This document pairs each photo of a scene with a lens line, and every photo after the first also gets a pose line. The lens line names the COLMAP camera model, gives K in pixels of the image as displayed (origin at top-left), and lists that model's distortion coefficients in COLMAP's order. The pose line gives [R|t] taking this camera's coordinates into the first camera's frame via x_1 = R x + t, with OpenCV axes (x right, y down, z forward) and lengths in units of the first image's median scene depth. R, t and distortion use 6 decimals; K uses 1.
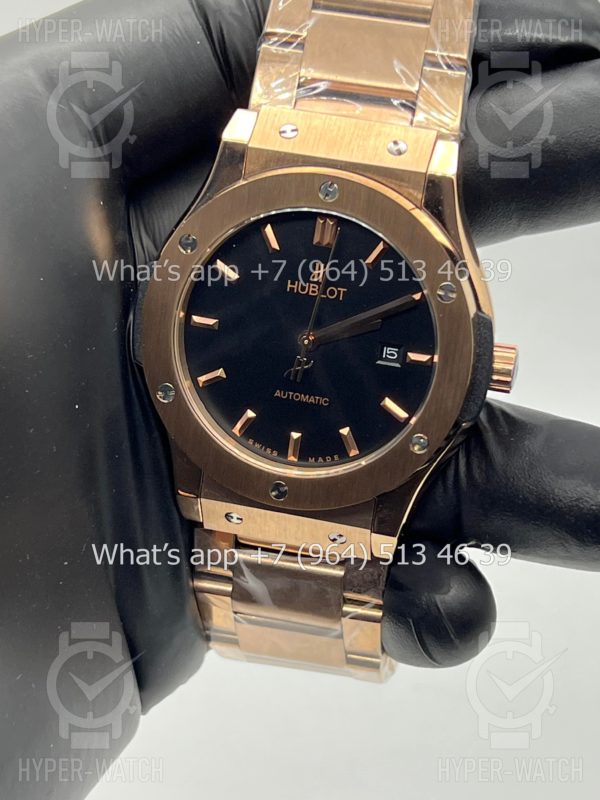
lens RADIAL K [[1768.5, 0, 299.3], [0, 1768.5, 398.3], [0, 0, 1]] dist [0.223839, 0.000000]
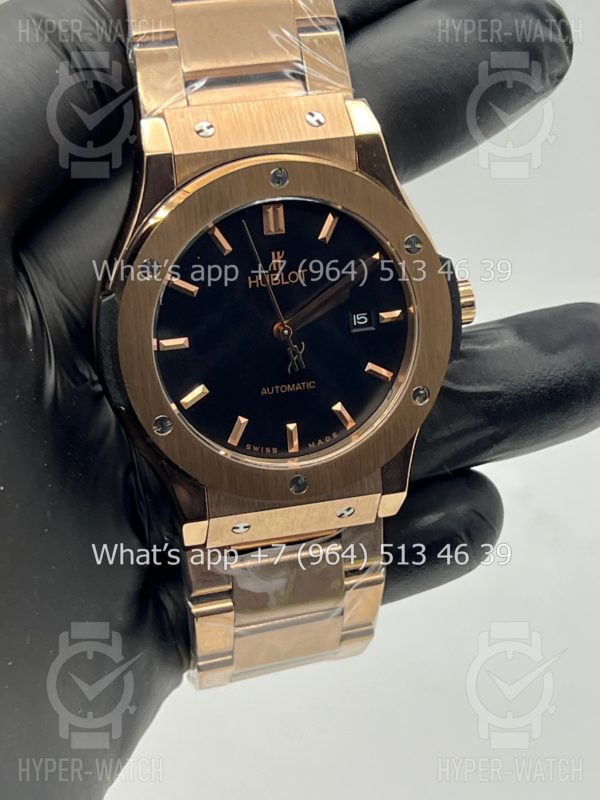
lens RADIAL K [[1768.5, 0, 301.3], [0, 1768.5, 401.6], [0, 0, 1]] dist [0.223839, 0.000000]
pose [[0.867444, -0.301147, 0.396045, -0.387309], [0.282986, 0.953349, 0.105098, -0.095309], [-0.409219, 0.020909, 0.912196, 0.097440]]
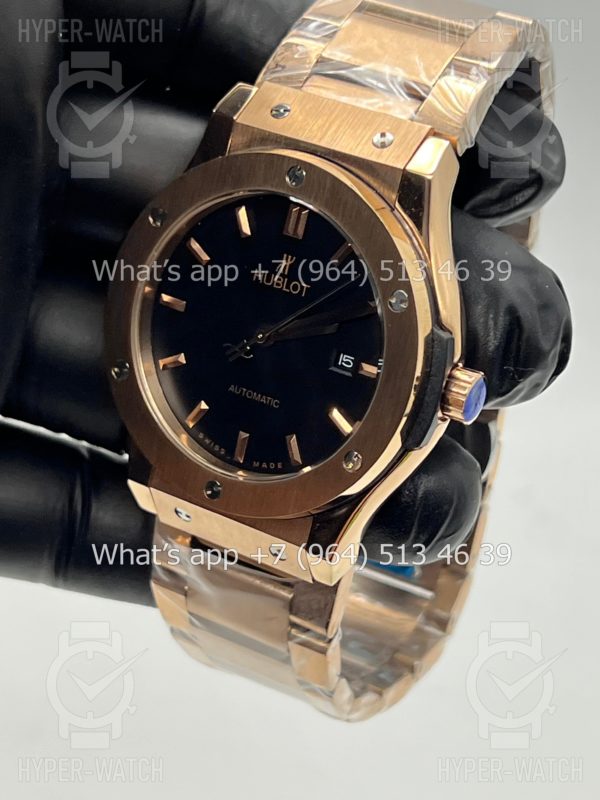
lens RADIAL K [[1768.5, 0, 295.2], [0, 1768.5, 402.7], [0, 0, 1]] dist [0.223839, 0.000000]
pose [[0.951875, 0.147672, -0.268566, 0.274061], [-0.153979, 0.988071, -0.002452, 0.002134], [0.265000, 0.043687, 0.963258, 0.108789]]
